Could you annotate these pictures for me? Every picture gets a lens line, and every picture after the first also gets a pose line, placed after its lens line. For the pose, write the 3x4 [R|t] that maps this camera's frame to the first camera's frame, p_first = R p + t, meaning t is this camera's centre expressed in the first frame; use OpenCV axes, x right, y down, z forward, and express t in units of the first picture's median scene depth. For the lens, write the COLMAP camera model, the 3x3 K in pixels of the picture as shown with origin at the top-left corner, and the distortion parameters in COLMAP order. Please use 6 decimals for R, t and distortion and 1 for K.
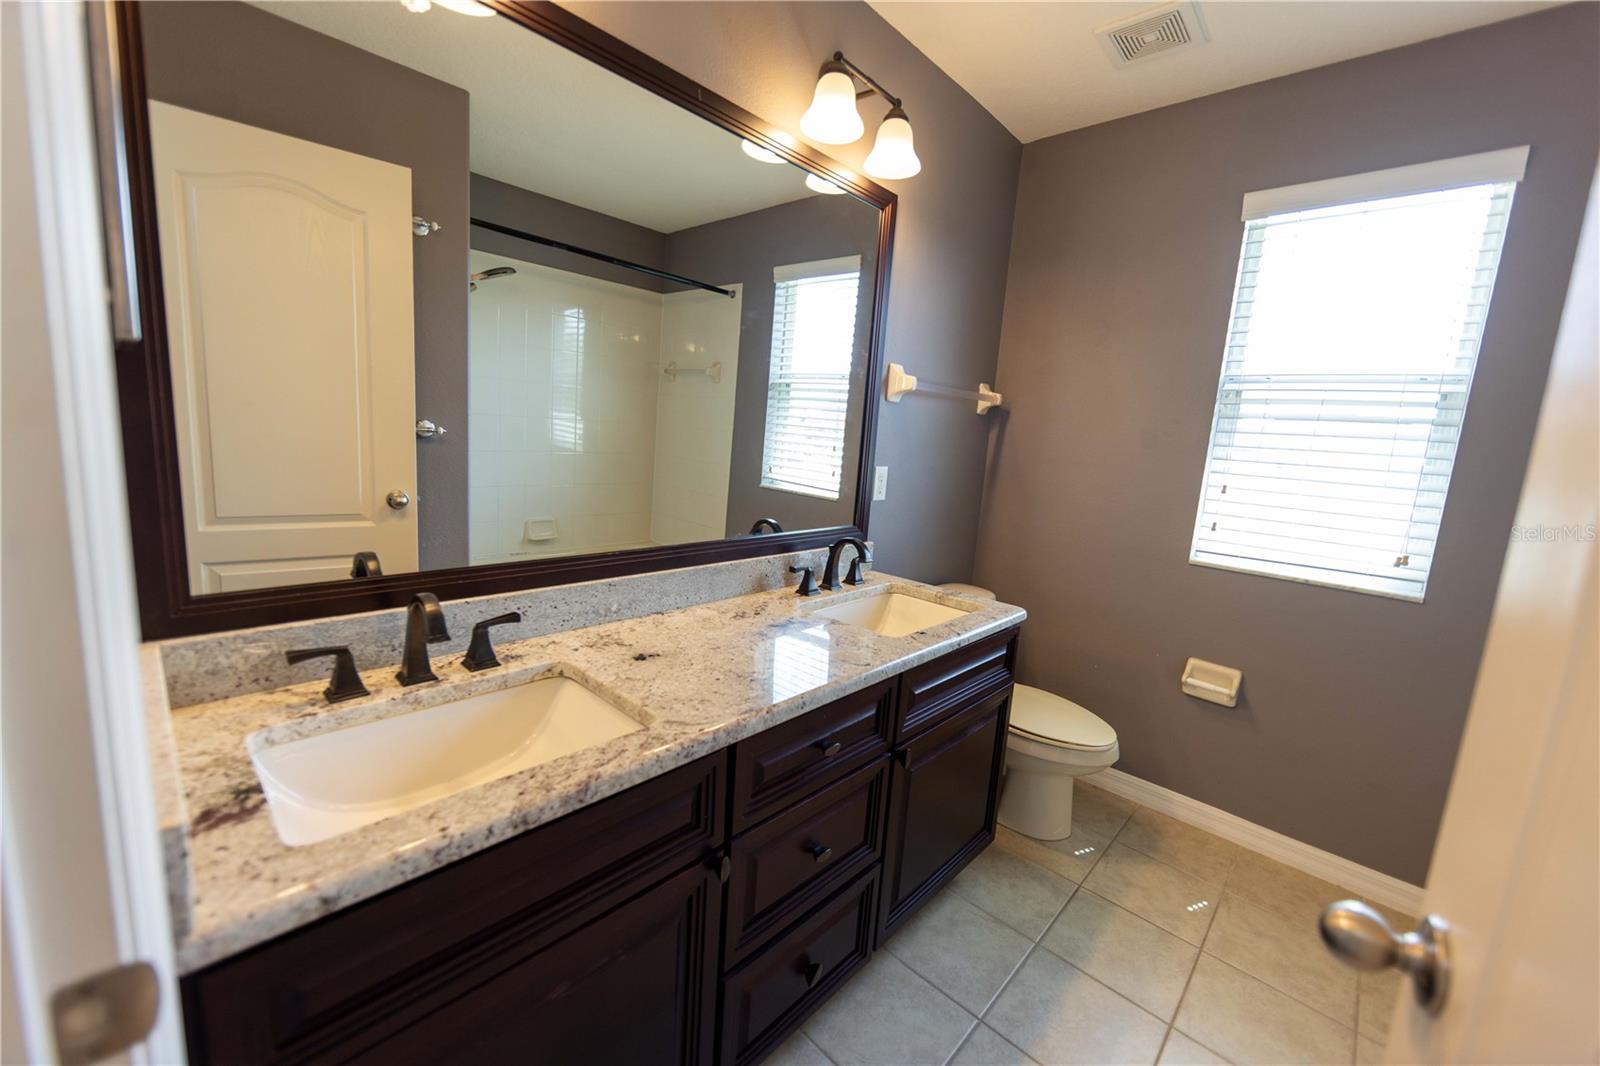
lens RADIAL K [[627.3, 0, 809.2], [0, 627.3, 525.5], [0, 0, 1]] dist [-0.007259, -0.000318]
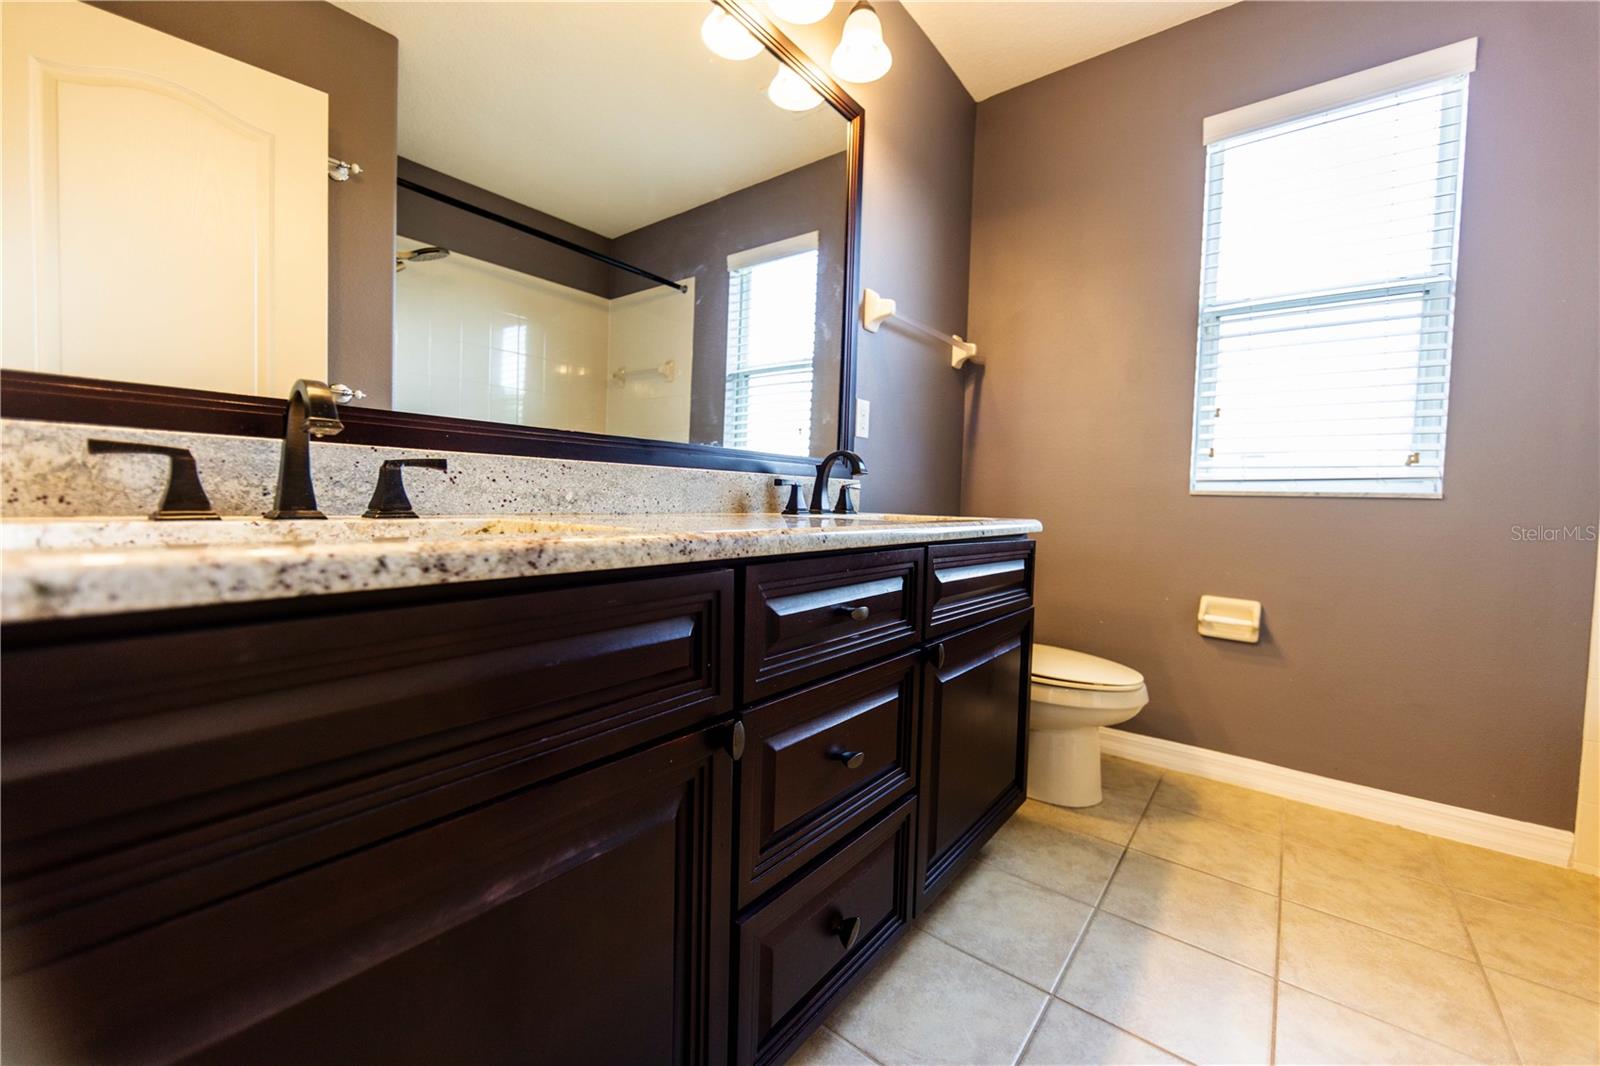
lens RADIAL K [[627.3, 0, 809.2], [0, 627.3, 525.5], [0, 0, 1]] dist [-0.007259, -0.000318]
pose [[0.995476, -0.047899, 0.082059, -0.056592], [0.056334, 0.993005, -0.103764, 0.216810], [-0.076514, 0.107917, 0.991211, 0.142637]]
